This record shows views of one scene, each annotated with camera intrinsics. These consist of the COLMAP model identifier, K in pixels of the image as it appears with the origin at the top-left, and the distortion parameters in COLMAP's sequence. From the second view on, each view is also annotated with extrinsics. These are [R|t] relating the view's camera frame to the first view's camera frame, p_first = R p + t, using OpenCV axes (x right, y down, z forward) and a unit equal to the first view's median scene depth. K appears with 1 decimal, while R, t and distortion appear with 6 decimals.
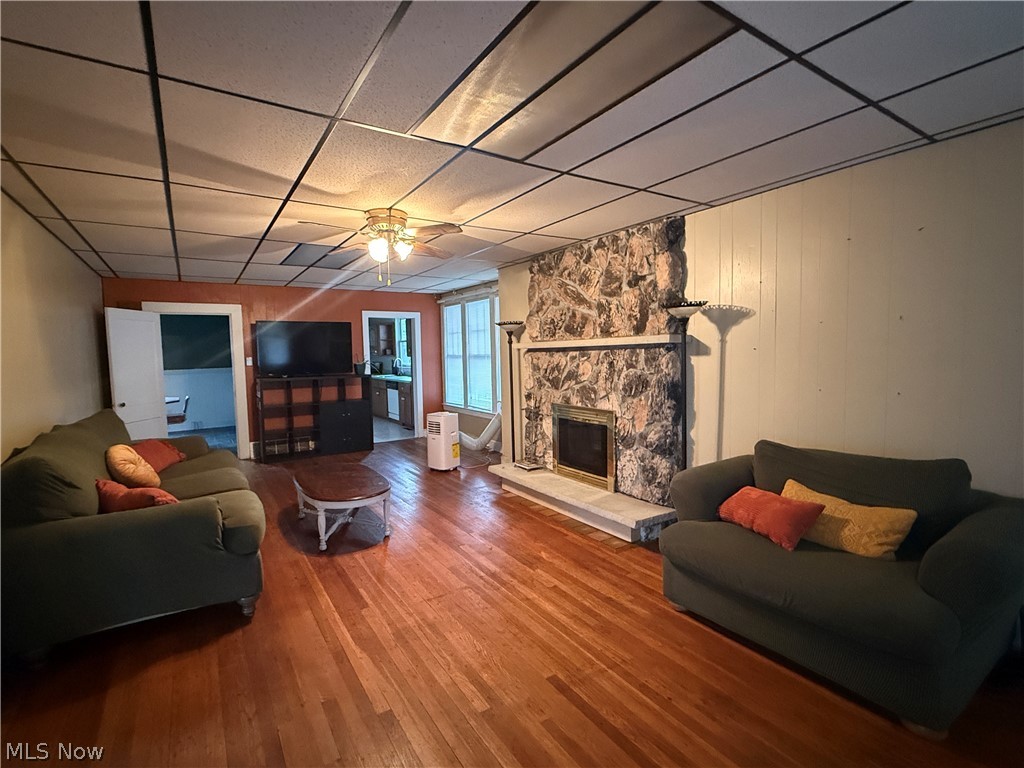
lens RADIAL K [[485.8, 0, 511.5], [0, 485.8, 382.2], [0, 0, 1]] dist [0.002252, 0.000588]
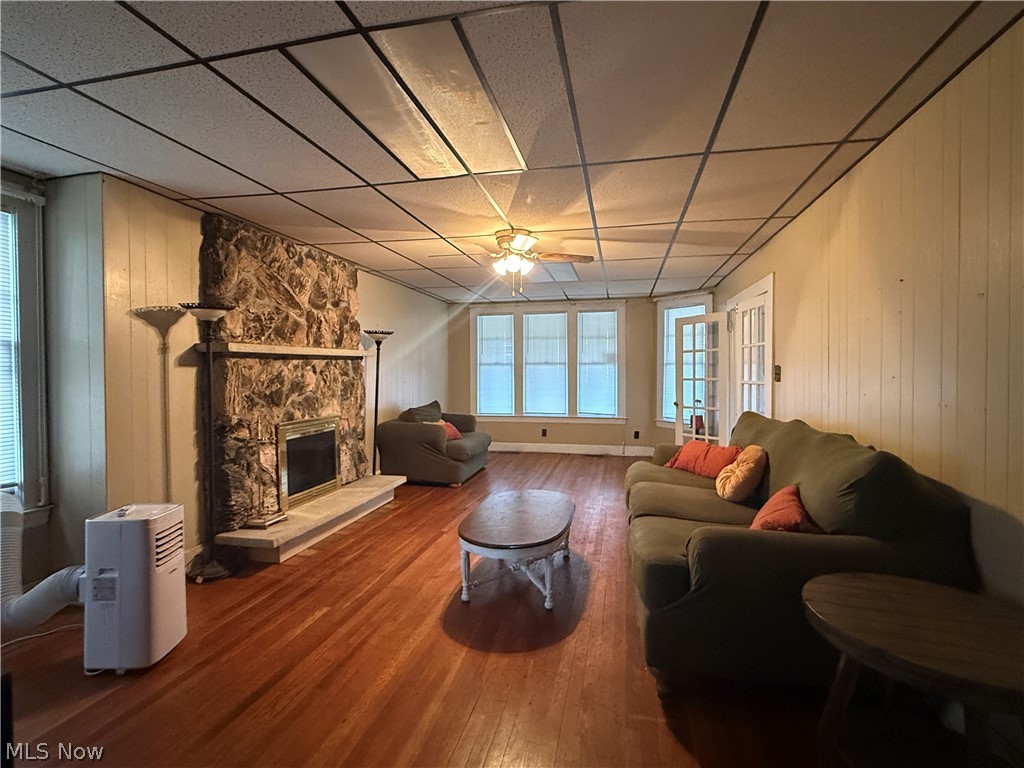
lens RADIAL K [[507.2, 0, 508.7], [0, 507.2, 380.4], [0, 0, 1]] dist [-0.000277, 0.000005]
pose [[-0.690488, 0.006751, 0.723312, -0.880095], [0.063785, 0.996629, 0.051589, -0.052856], [-0.720526, 0.081758, -0.688591, 1.478028]]
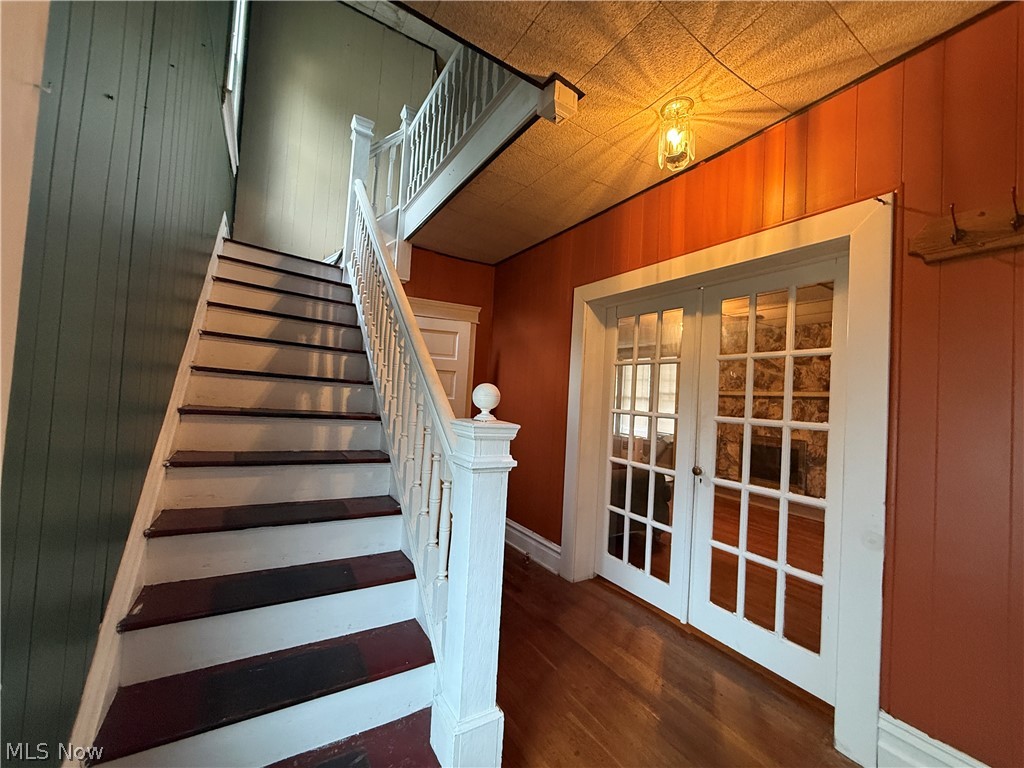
lens RADIAL K [[407.6, 0, 510.2], [0, 407.6, 382.7], [0, 0, 1]] dist [-0.000239, -0.000006]
pose [[0.996083, 0.080792, -0.035937, -0.656945], [-0.084039, 0.991372, -0.100596, 0.084778], [0.027500, 0.103222, 0.994278, -0.294667]]
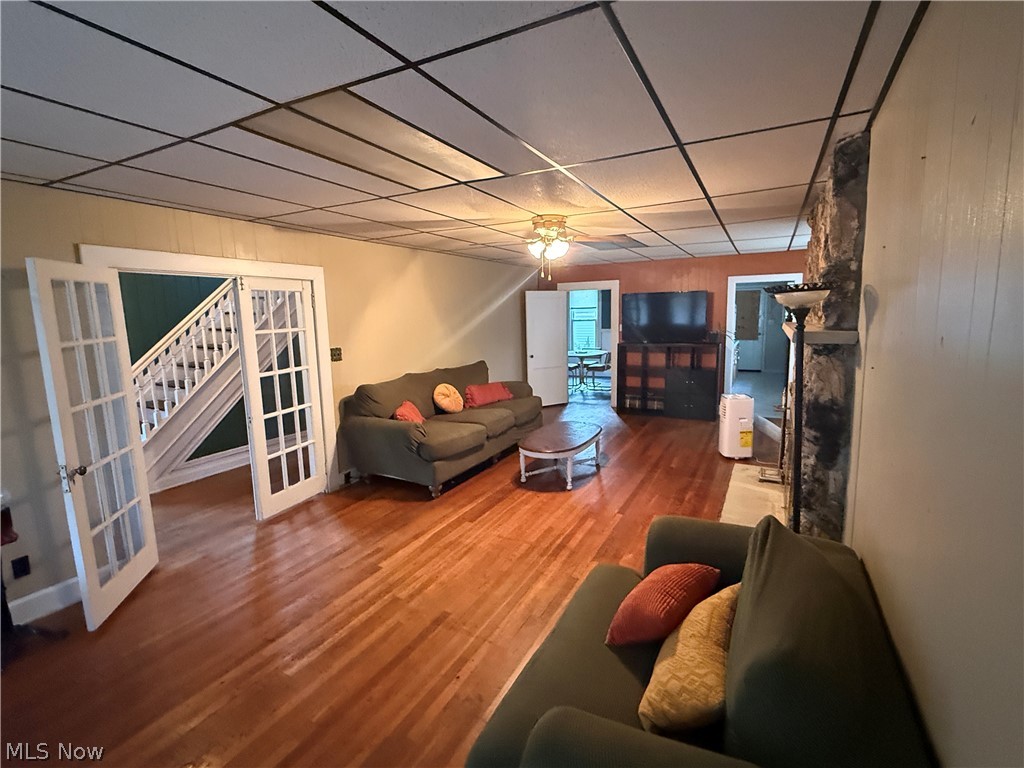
lens RADIAL K [[485.8, 0, 514.8], [0, 485.8, 383.2], [0, 0, 1]] dist [0.002252, 0.000588]
pose [[0.483062, 0.134230, -0.865236, 0.601373], [-0.039797, 0.990524, 0.131448, -0.083292], [0.874681, -0.029064, 0.483826, 0.280803]]
